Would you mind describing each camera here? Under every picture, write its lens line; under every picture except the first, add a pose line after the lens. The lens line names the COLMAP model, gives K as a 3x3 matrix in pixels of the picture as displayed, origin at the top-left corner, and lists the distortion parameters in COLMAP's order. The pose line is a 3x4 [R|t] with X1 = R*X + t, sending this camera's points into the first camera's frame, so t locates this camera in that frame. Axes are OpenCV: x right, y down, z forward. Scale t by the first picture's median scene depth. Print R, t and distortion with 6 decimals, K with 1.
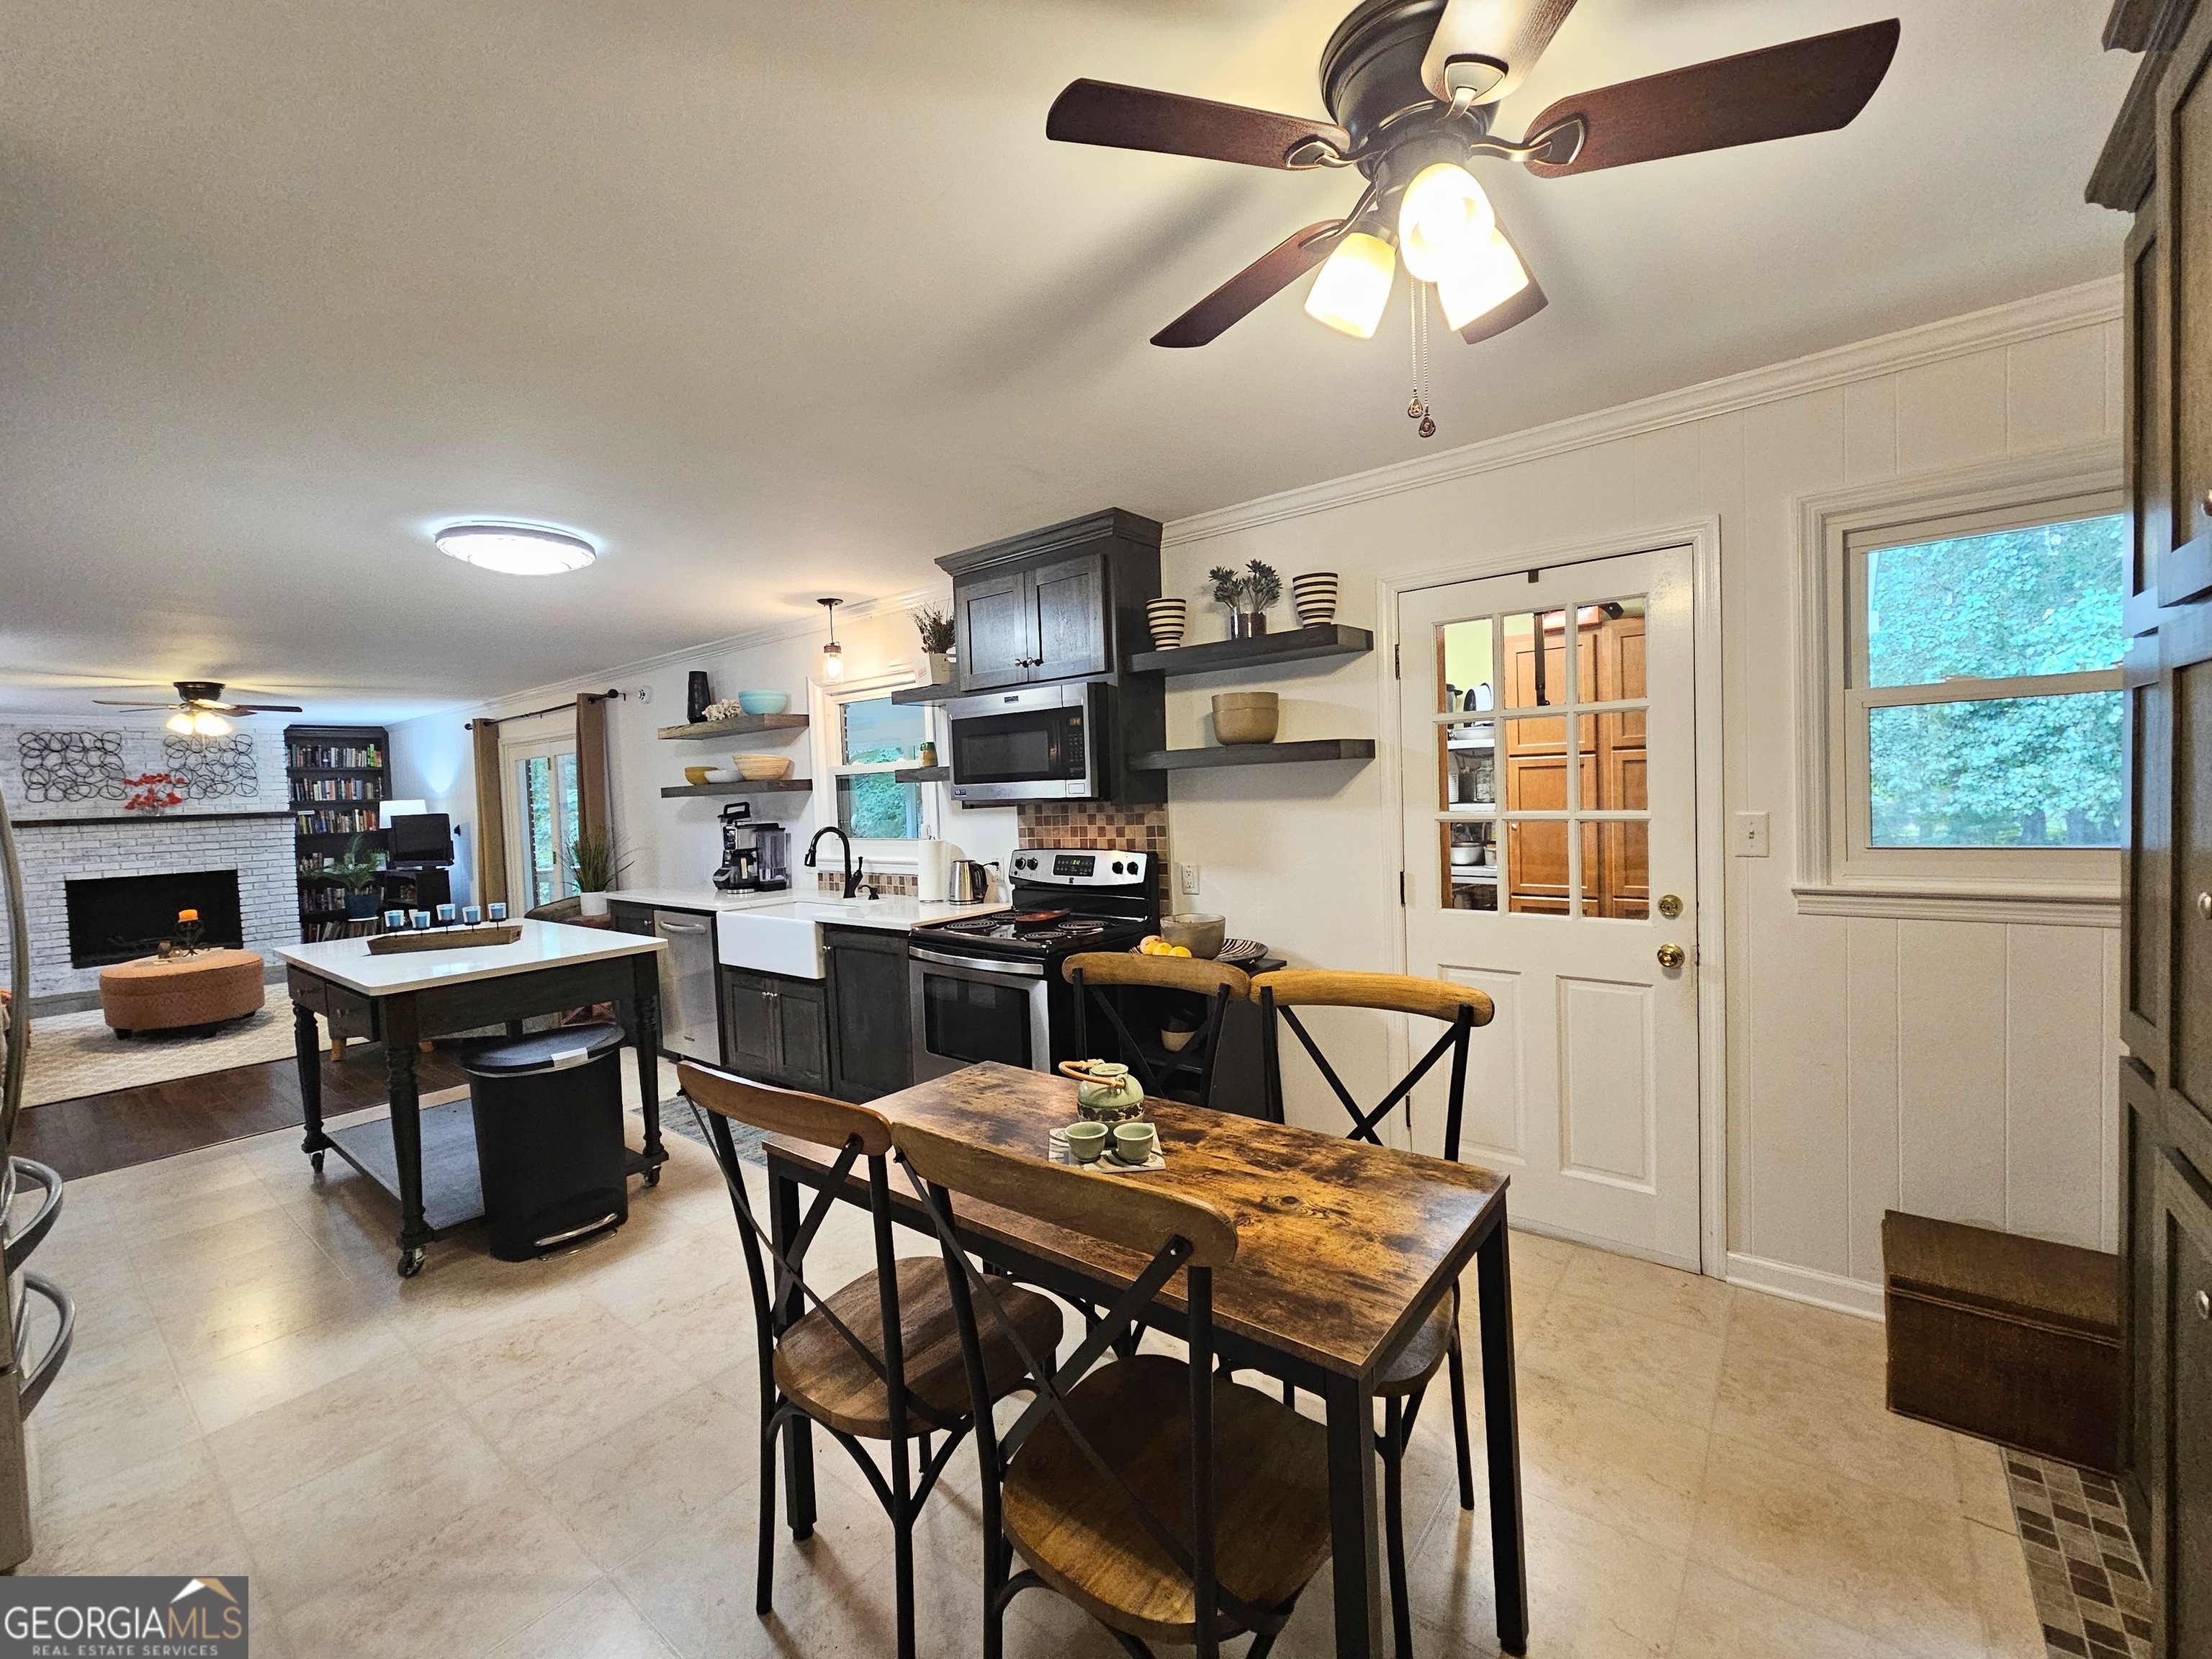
lens RADIAL K [[911.7, 0, 1102.8], [0, 911.7, 823.2], [0, 0, 1]] dist [-0.000397, 0.000362]
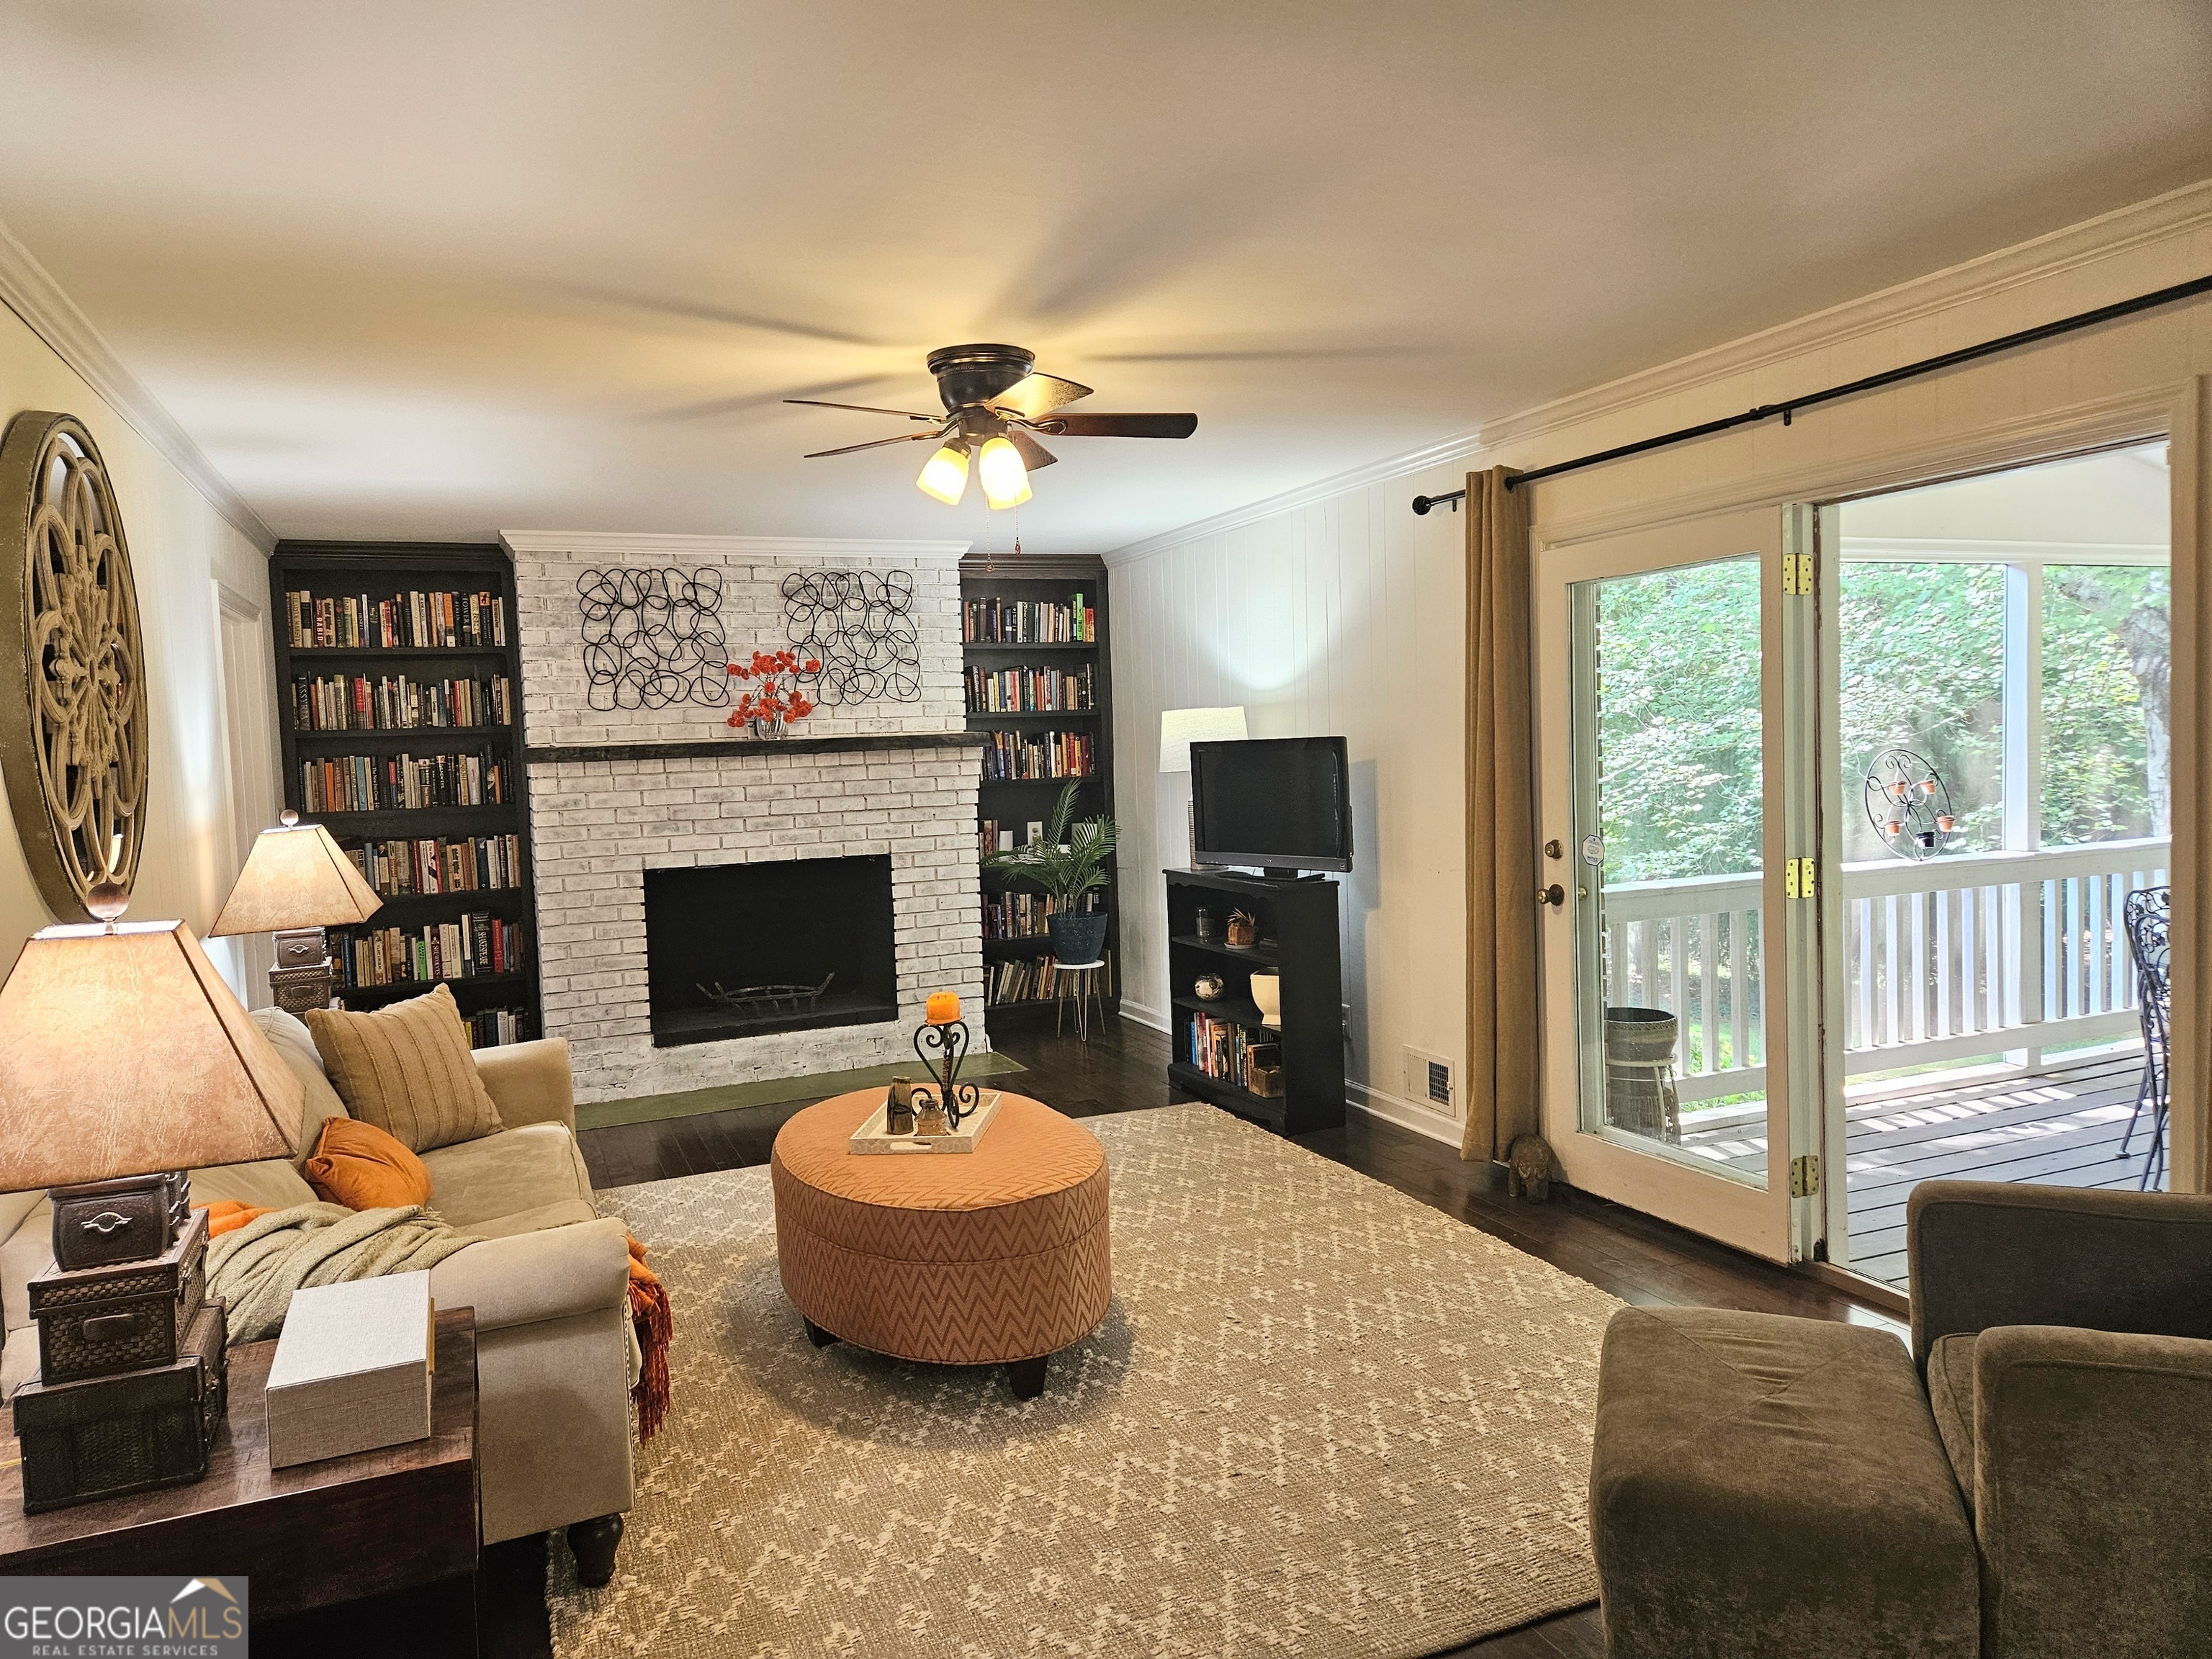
lens RADIAL K [[1491.5, 0, 1105.4], [0, 1491.5, 825.1], [0, 0, 1]] dist [0.005043, 0.000339]
pose [[0.879852, 0.030301, -0.474280, -0.508418], [-0.013482, 0.999155, 0.038824, 0.003870], [0.475056, -0.027765, 0.879518, 0.388014]]
